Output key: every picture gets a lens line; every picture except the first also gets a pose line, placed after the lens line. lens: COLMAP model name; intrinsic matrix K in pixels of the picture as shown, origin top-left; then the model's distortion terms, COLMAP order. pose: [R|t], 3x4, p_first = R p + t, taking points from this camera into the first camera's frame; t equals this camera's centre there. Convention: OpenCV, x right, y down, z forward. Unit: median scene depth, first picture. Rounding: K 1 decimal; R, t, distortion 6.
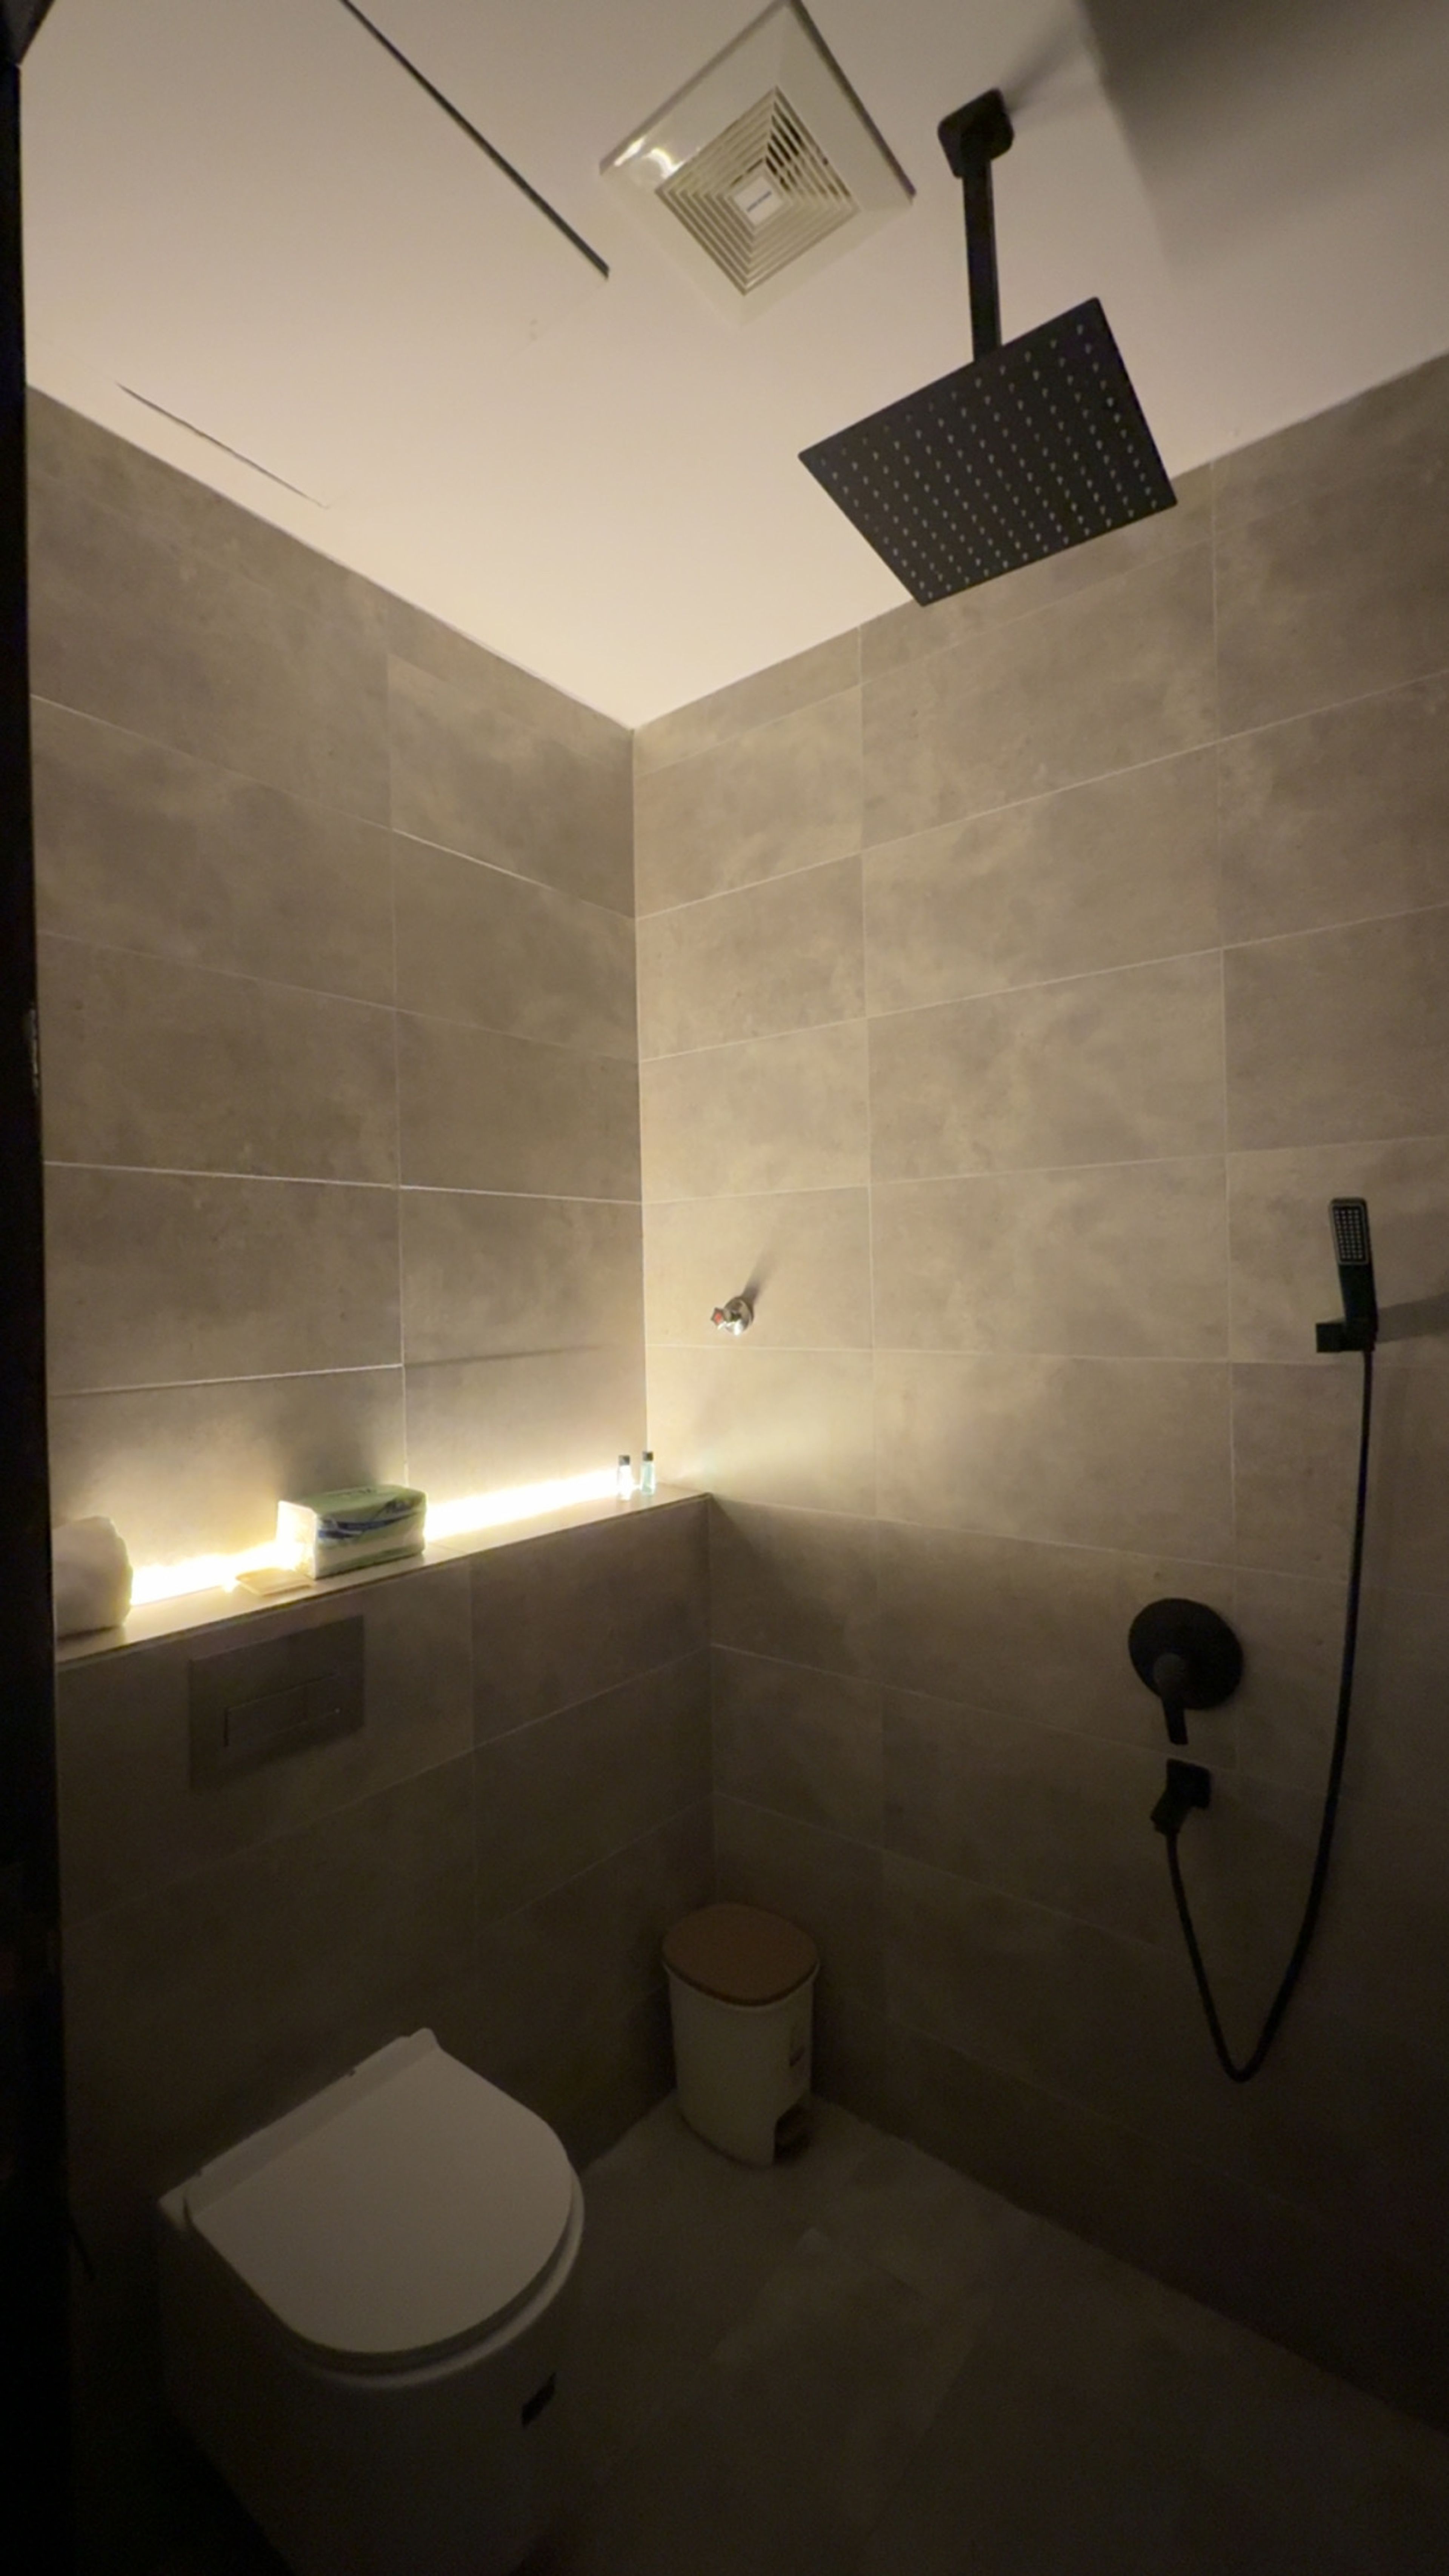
lens RADIAL K [[1070.7, 0, 722.7], [0, 1070.7, 1287.5], [0, 0, 1]] dist [0.001463, 0.001086]
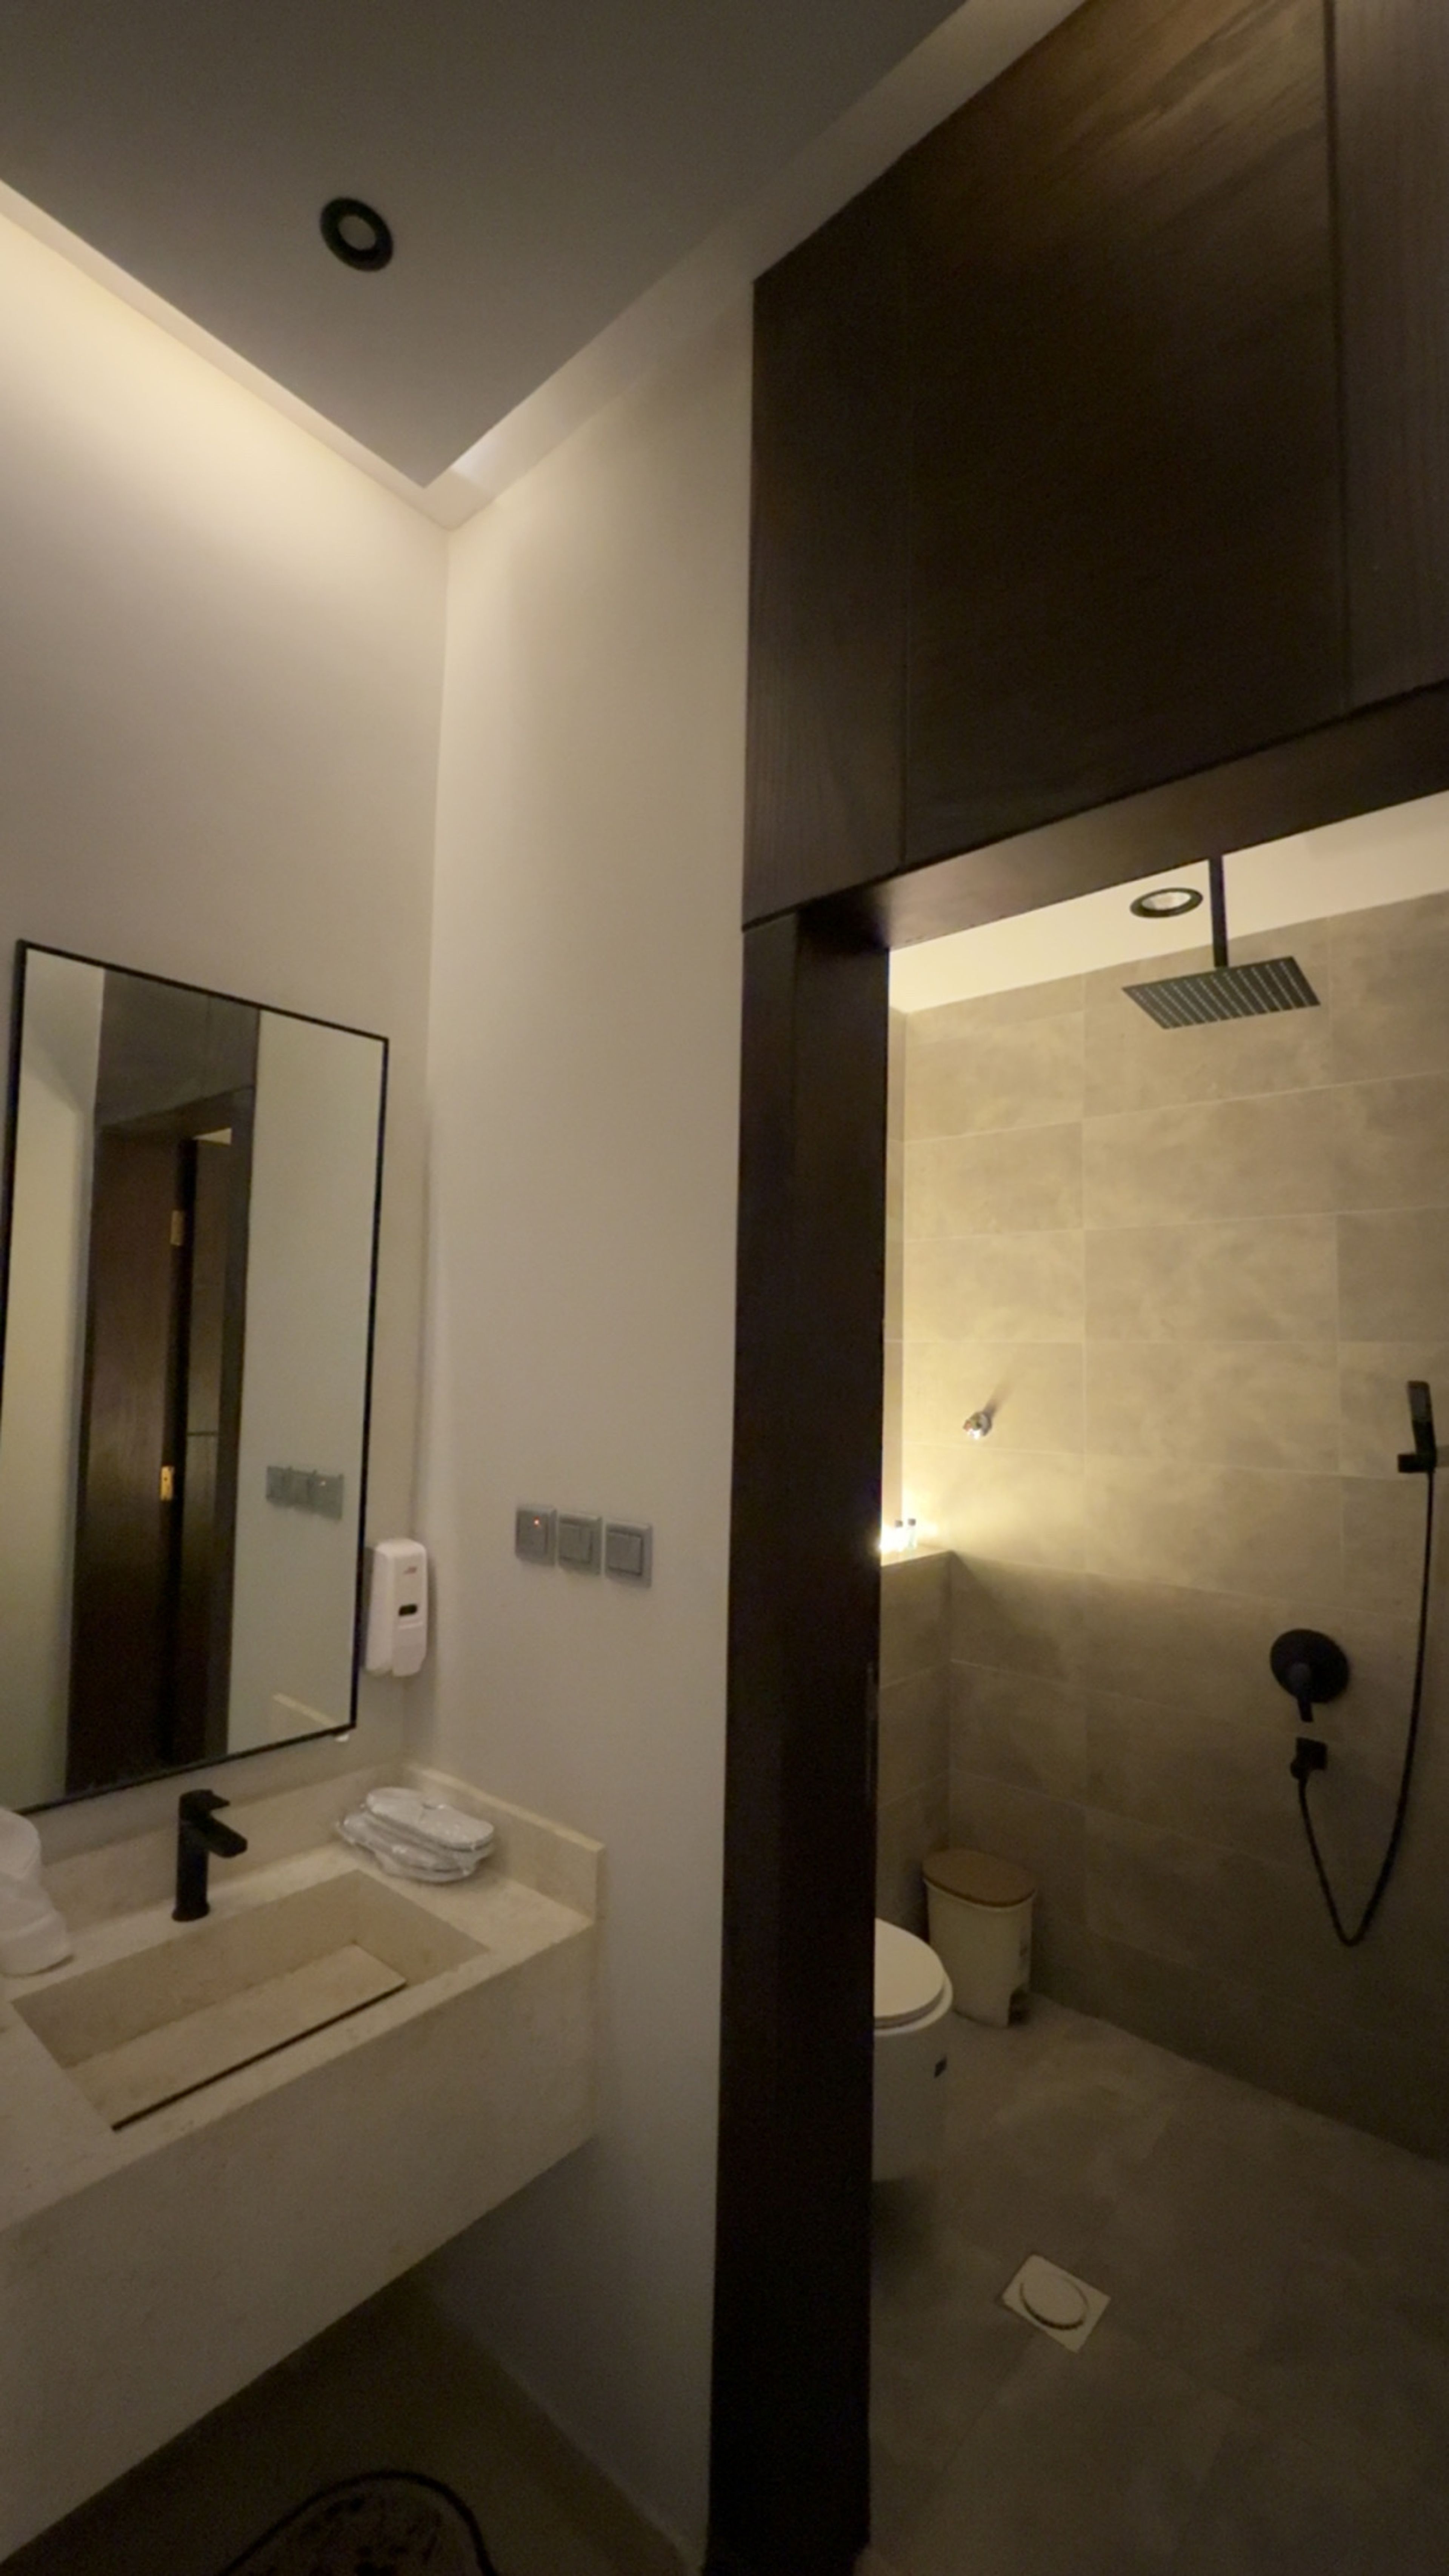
lens RADIAL K [[1070.7, 0, 725.8], [0, 1070.7, 1287.6], [0, 0, 1]] dist [0.001463, 0.001086]
pose [[0.998420, 0.038440, -0.040981, -0.342641], [-0.041371, 0.996455, -0.073249, -0.048029], [0.038020, 0.074828, 0.996471, -0.570475]]
